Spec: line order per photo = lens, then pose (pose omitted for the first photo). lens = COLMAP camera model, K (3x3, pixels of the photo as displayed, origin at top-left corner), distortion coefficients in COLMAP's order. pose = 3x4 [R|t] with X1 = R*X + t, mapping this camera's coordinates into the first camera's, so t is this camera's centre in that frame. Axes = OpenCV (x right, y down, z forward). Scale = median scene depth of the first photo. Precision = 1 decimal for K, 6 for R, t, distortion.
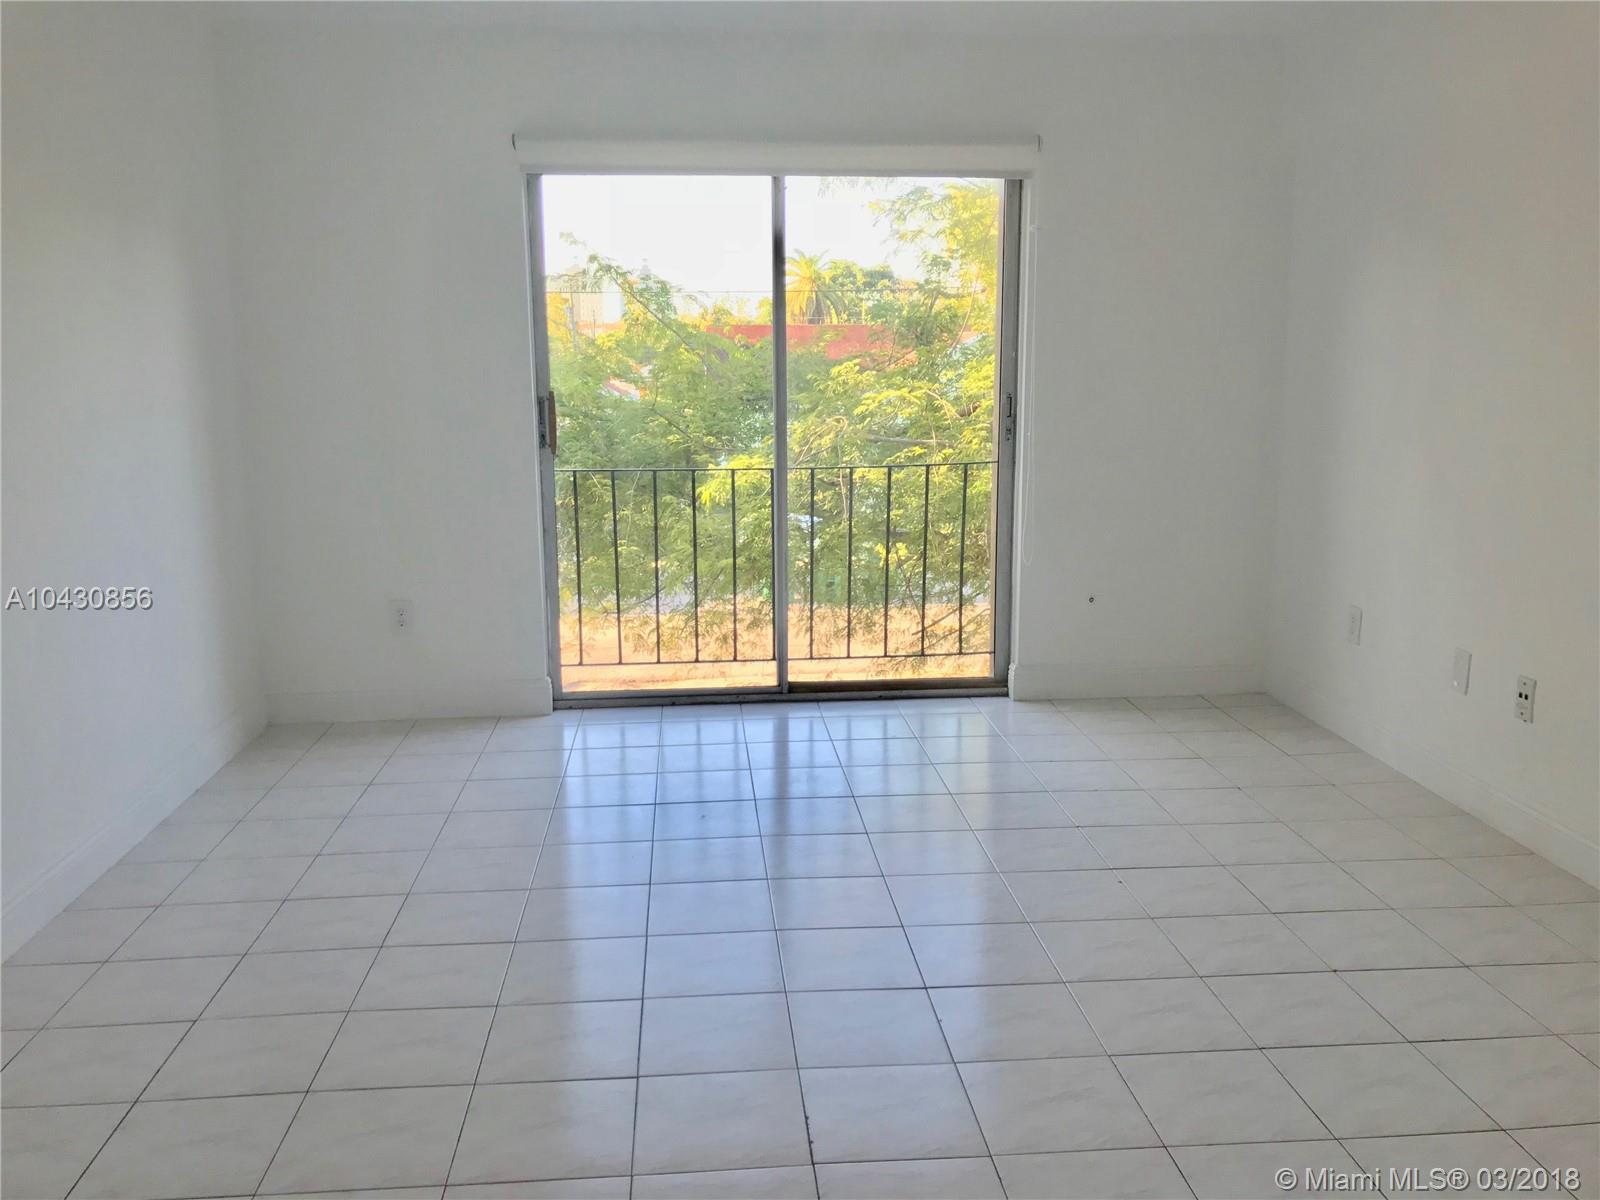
lens RADIAL K [[1311.0, 0, 799.3], [0, 1311.0, 604.4], [0, 0, 1]] dist [0.050163, -0.016179]
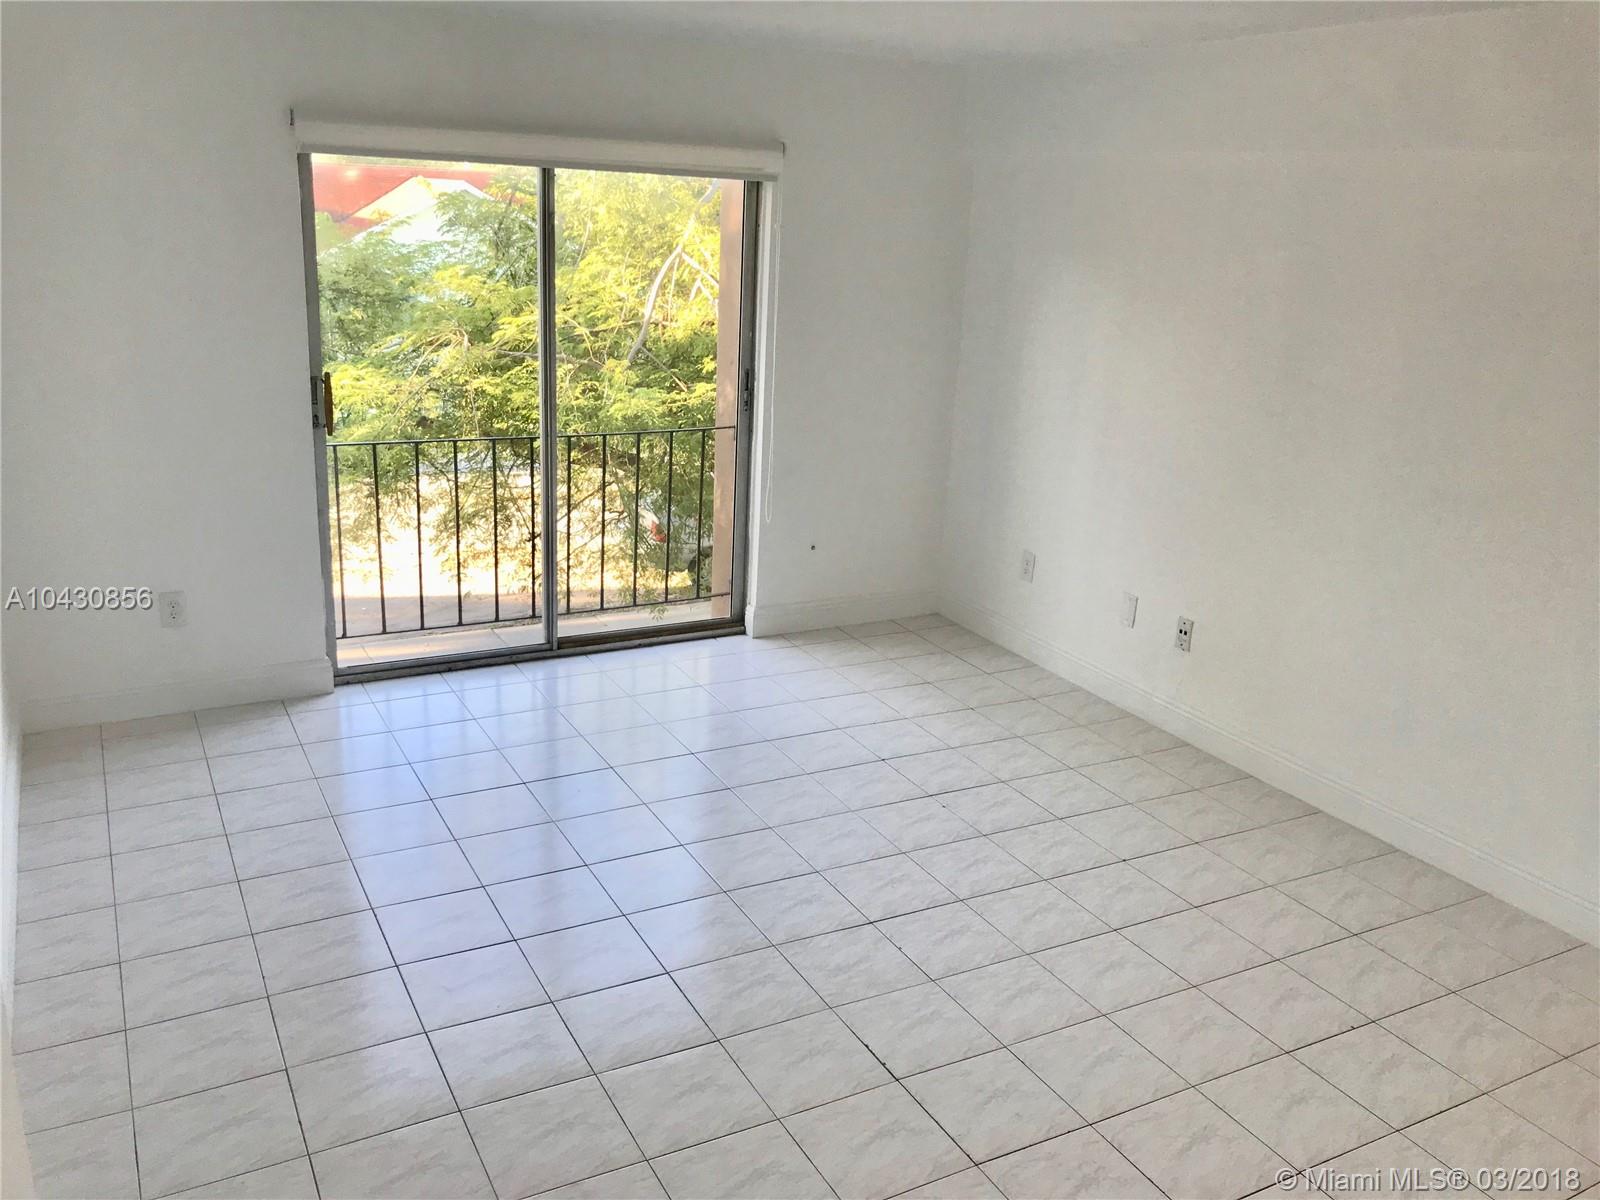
lens RADIAL K [[1311.0, 0, 808.4], [0, 1311.0, 564.9], [0, 0, 1]] dist [0.050163, -0.016179]
pose [[0.916037, -0.057086, 0.397010, -0.251836], [0.023775, 0.995807, 0.088331, -0.094046], [-0.400388, -0.071476, 0.913554, -0.062643]]
